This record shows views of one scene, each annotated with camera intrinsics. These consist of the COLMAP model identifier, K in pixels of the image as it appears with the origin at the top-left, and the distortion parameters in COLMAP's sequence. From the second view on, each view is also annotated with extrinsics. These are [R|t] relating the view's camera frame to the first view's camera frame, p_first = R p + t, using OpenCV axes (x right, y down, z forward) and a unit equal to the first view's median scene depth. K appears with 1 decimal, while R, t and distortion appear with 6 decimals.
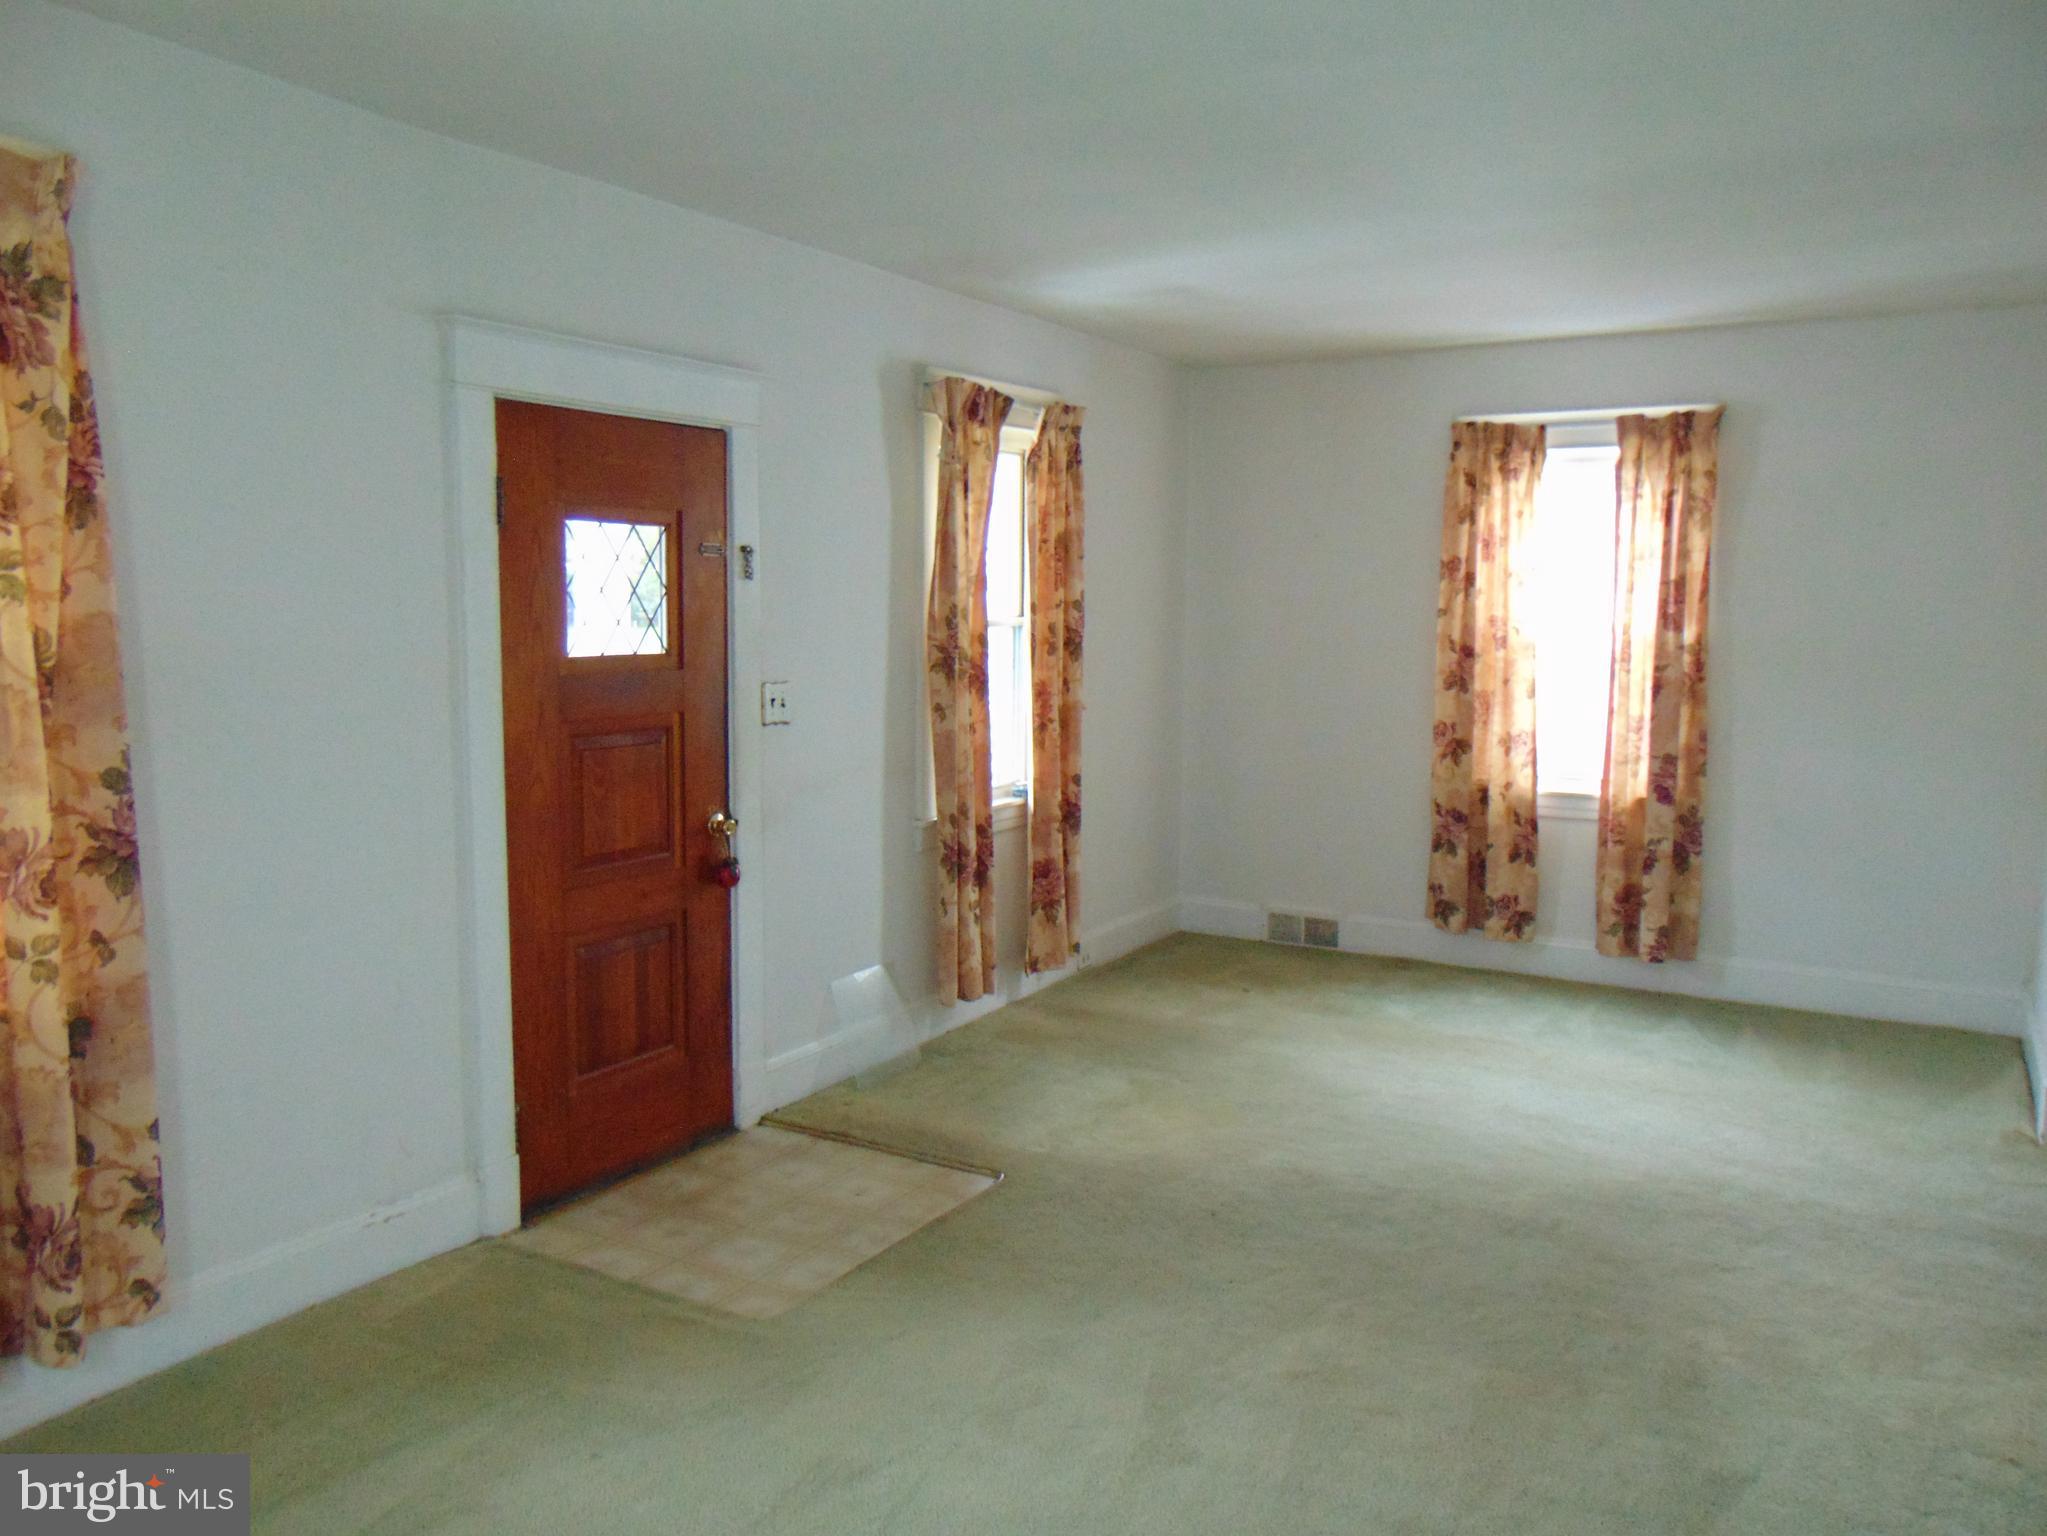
lens RADIAL K [[1534.6, 0, 1030.9], [0, 1534.6, 764.0], [0, 0, 1]] dist [0.002971, 0.048528]
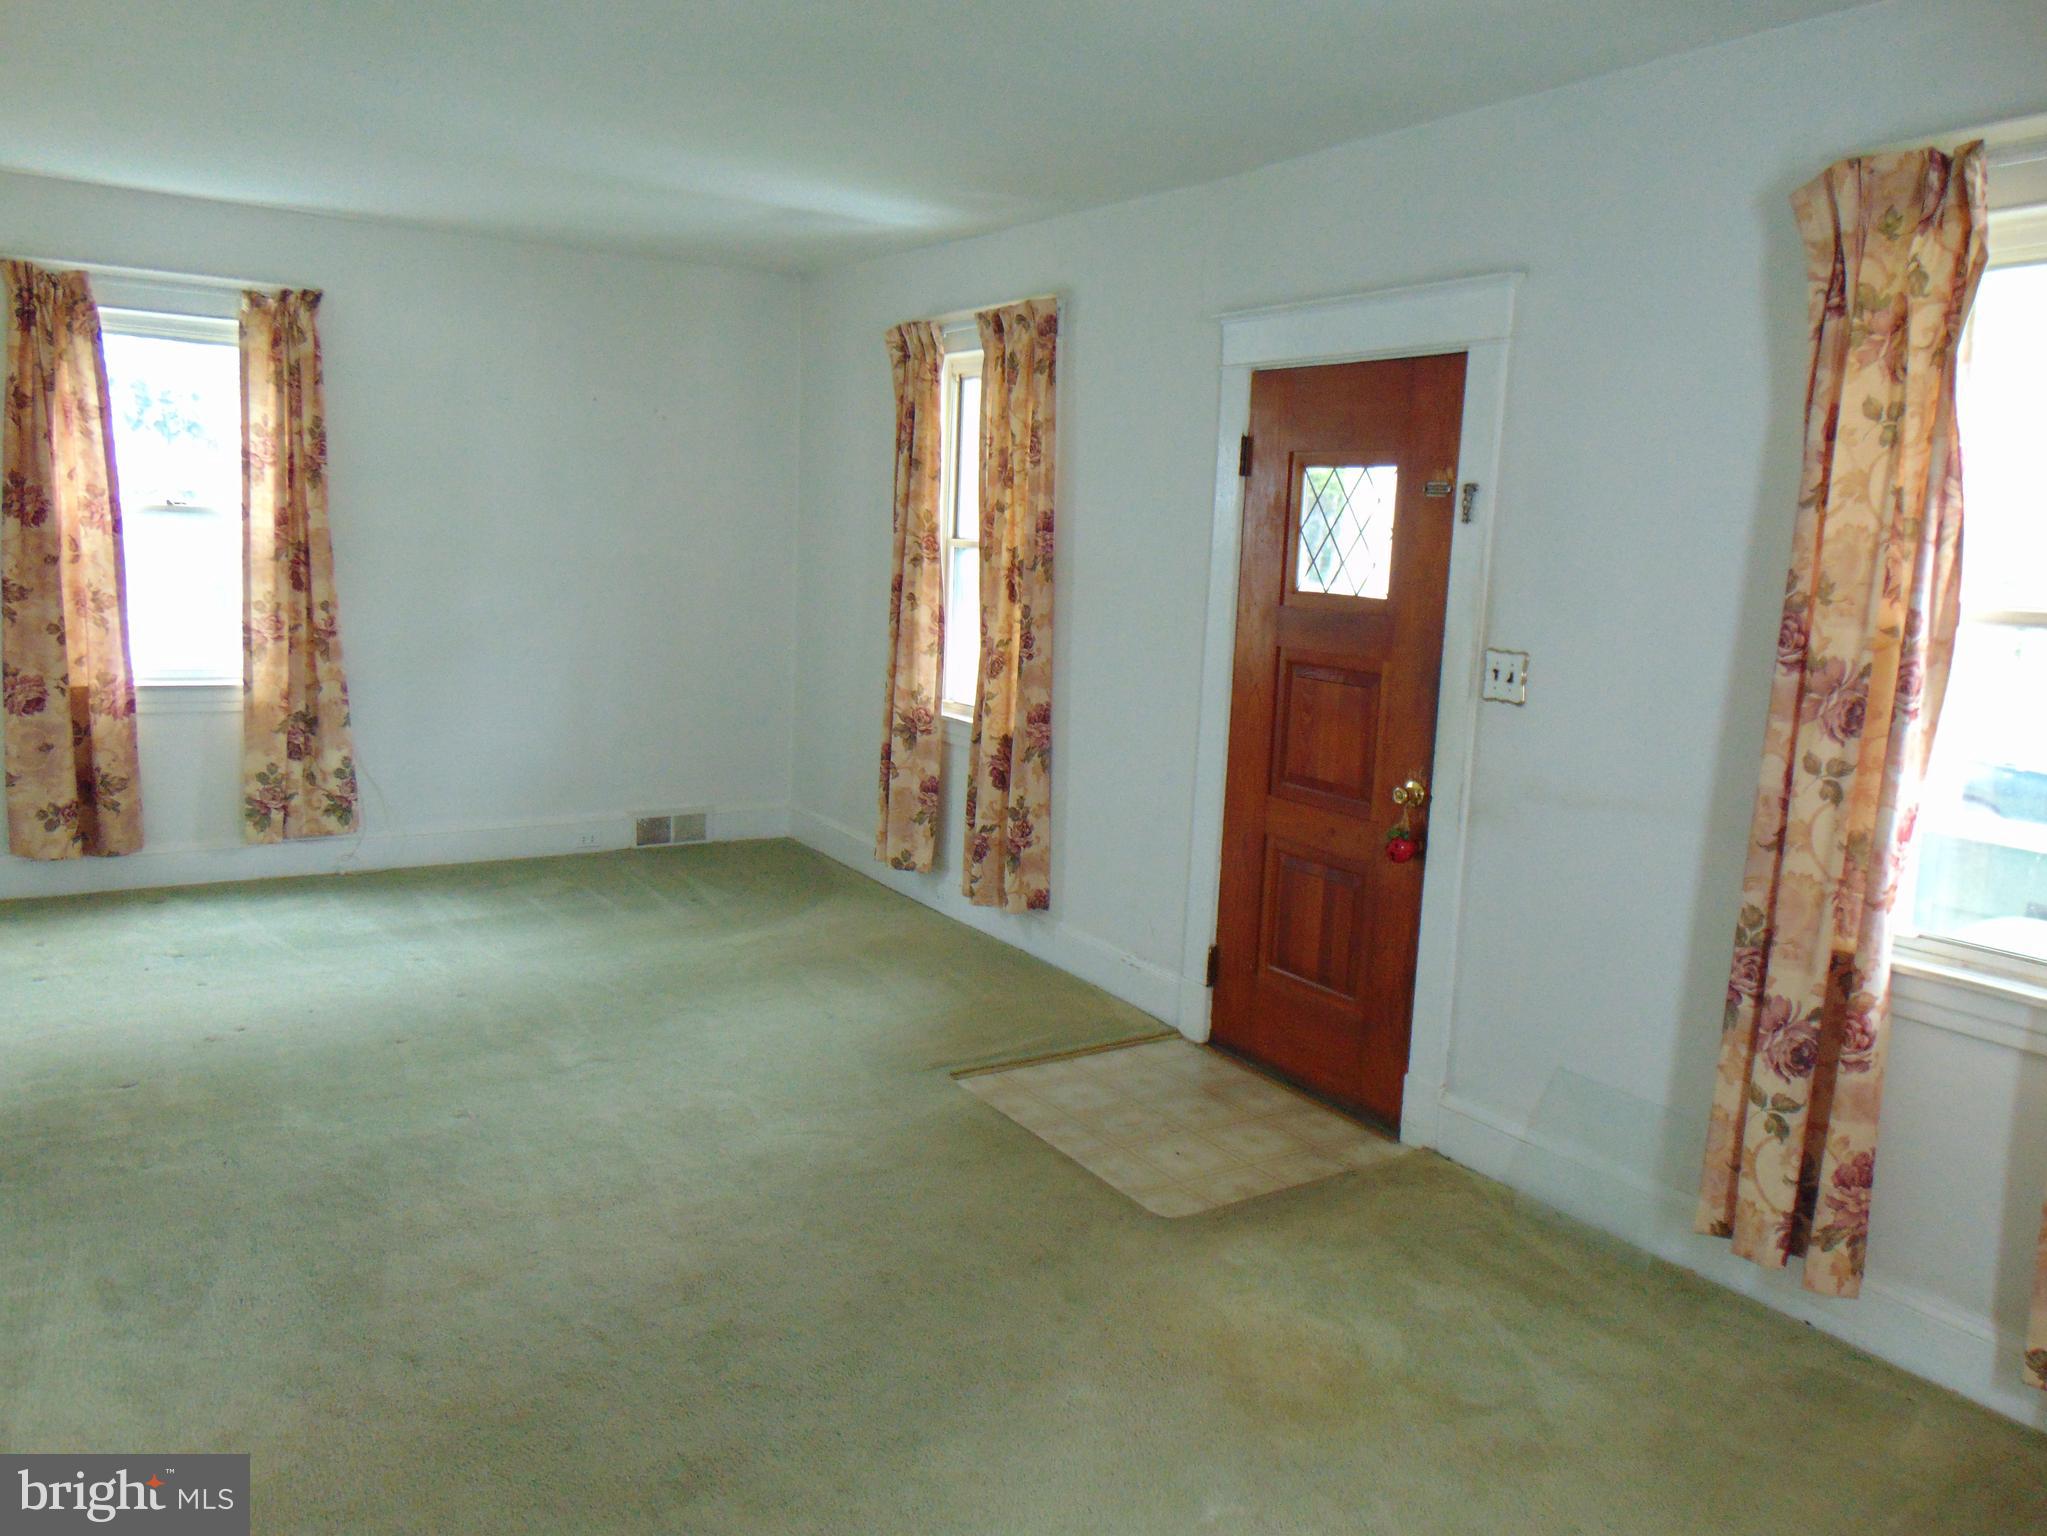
lens RADIAL K [[1534.6, 0, 1030.9], [0, 1534.6, 764.0], [0, 0, 1]] dist [0.002971, 0.048528]
pose [[-0.438877, 0.105232, -0.892364, 0.748548], [-0.154287, 0.969543, 0.190214, -0.122617], [0.885202, 0.221161, -0.409274, 1.239865]]
